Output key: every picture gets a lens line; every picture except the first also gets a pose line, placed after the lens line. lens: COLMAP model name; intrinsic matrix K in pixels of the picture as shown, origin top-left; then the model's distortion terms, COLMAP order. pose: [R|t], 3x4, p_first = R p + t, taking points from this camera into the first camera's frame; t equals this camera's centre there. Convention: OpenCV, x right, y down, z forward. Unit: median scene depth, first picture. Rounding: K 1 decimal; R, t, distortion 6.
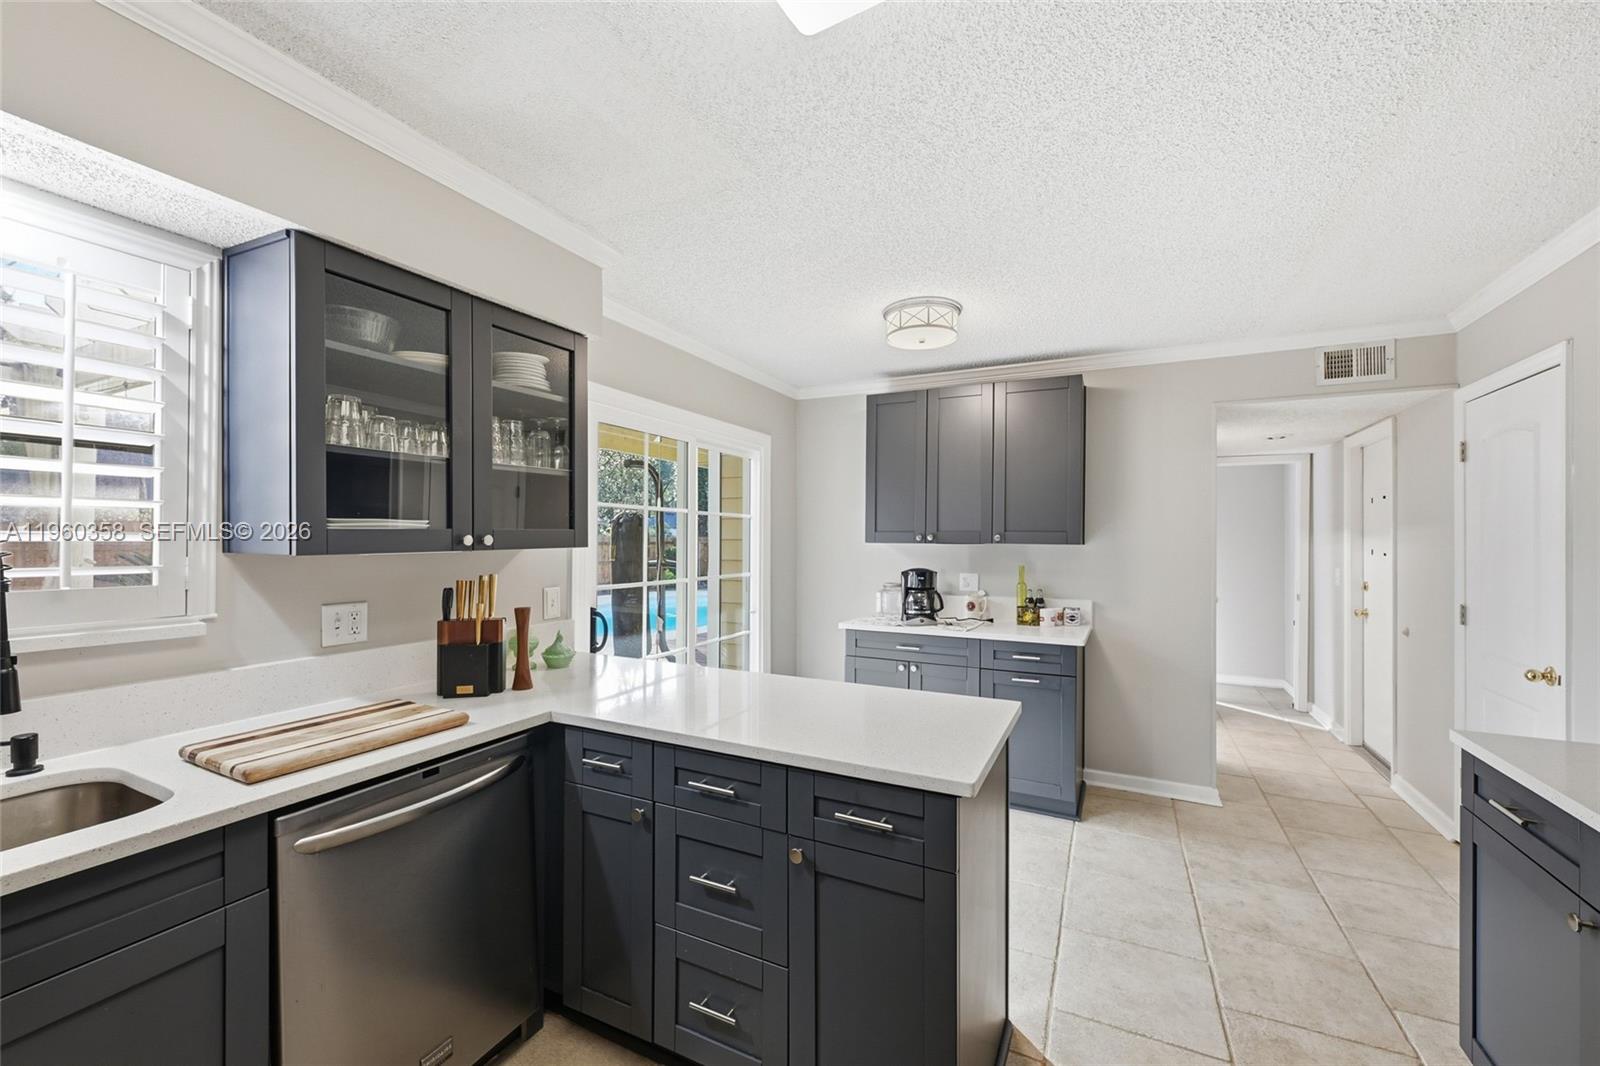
lens RADIAL K [[634.6, 0, 806.4], [0, 634.6, 537.1], [0, 0, 1]] dist [0.002230, 0.000019]
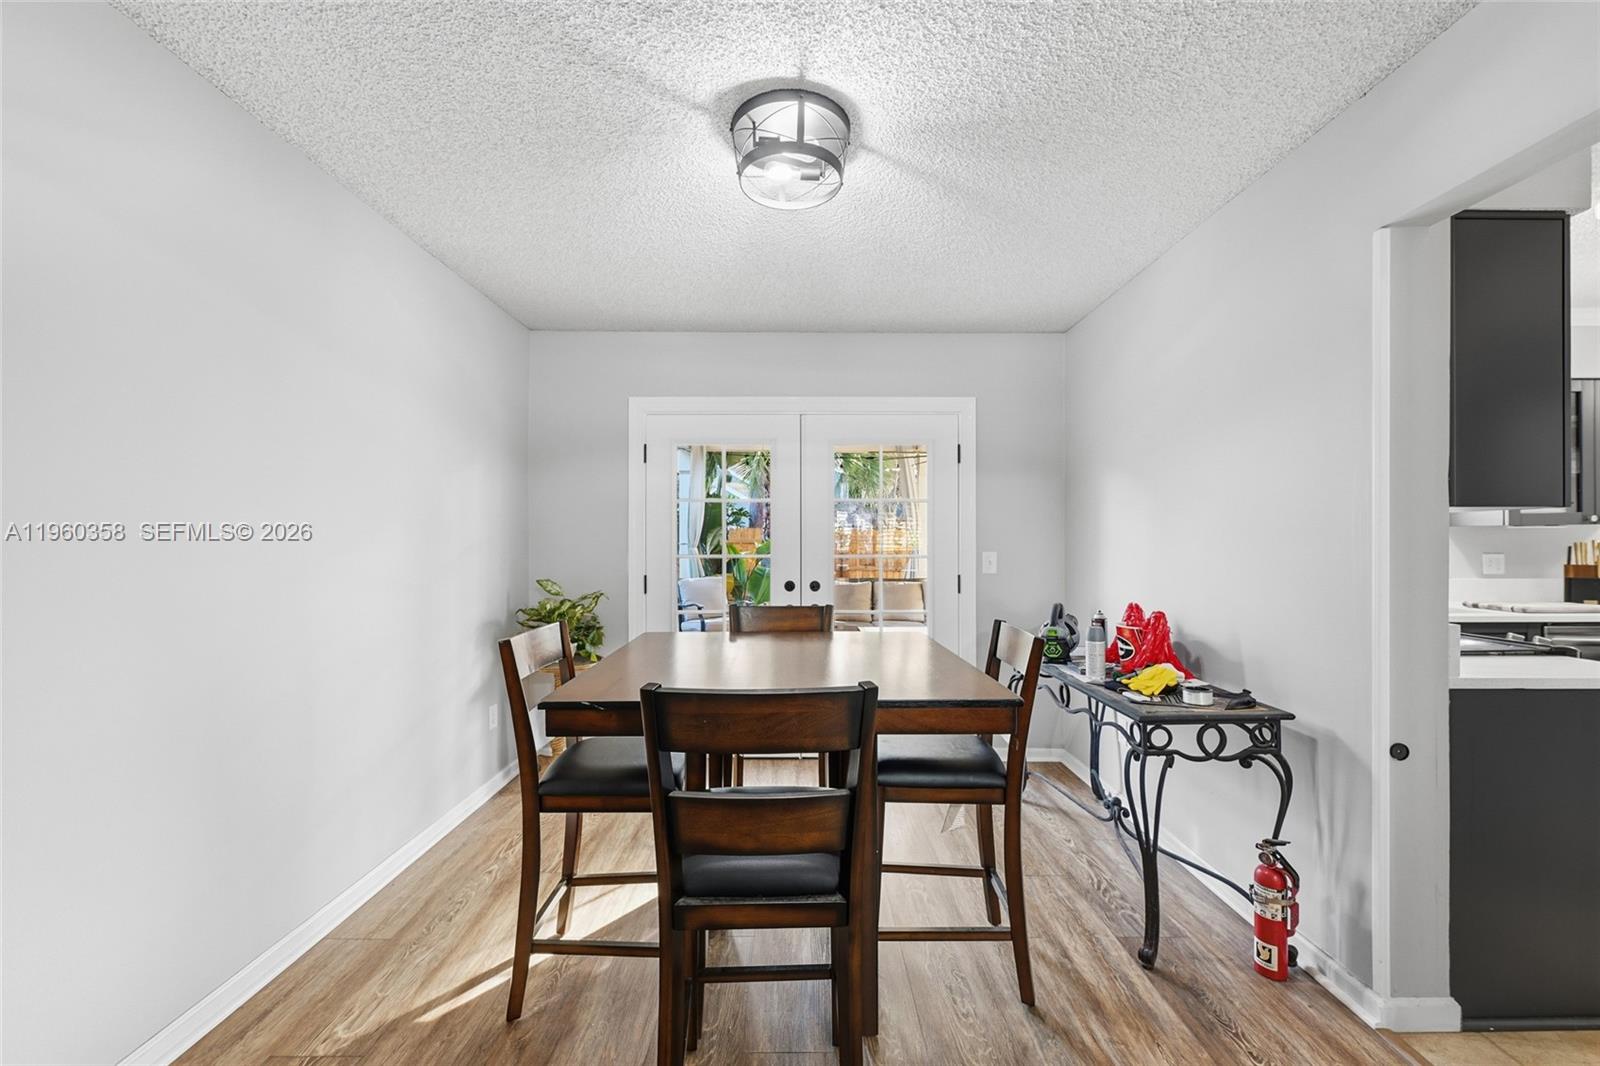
lens RADIAL K [[634.6, 0, 806.4], [0, 634.6, 537.1], [0, 0, 1]] dist [0.002230, 0.000019]
pose [[0.450318, -0.009112, -0.892822, 0.062039], [0.003620, 0.999958, -0.008380, 0.063724], [0.892861, 0.000542, 0.450332, -1.748752]]
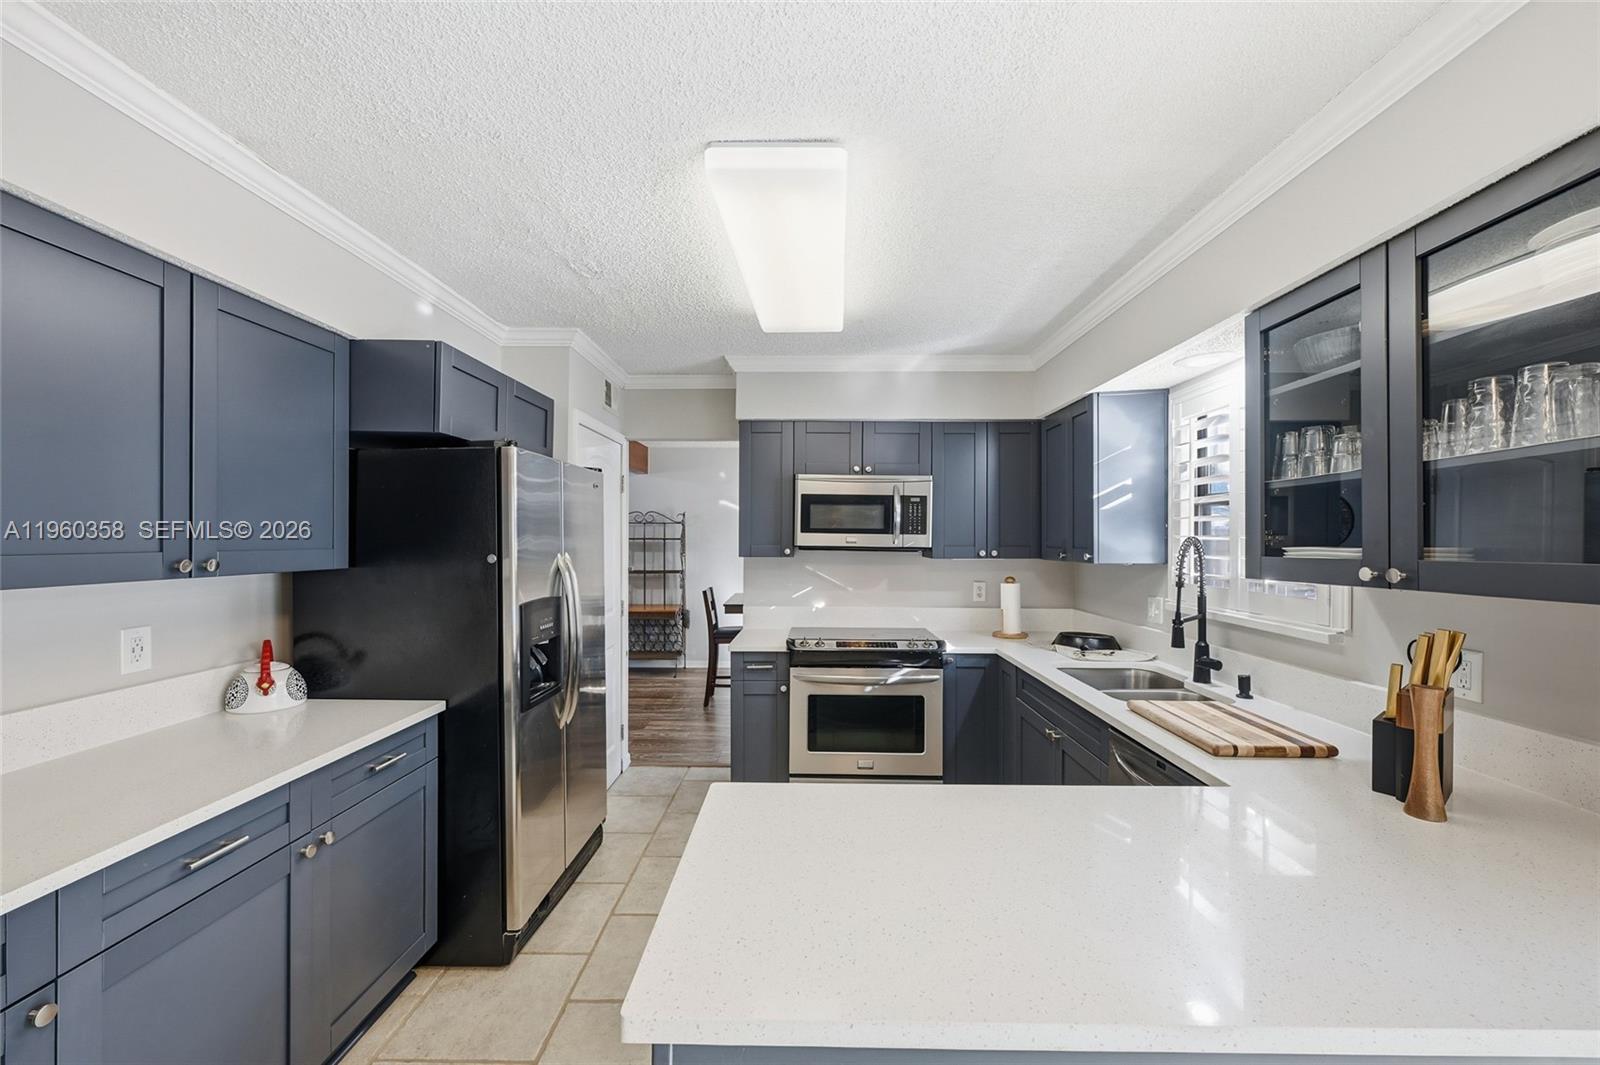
lens RADIAL K [[634.6, 0, 806.4], [0, 634.6, 536.6], [0, 0, 1]] dist [0.002230, 0.000019]
pose [[-0.899132, -0.008460, -0.437595, 0.412671], [-0.005773, 0.999955, -0.007469, -0.030195], [0.437639, -0.004189, -0.899141, 1.381017]]
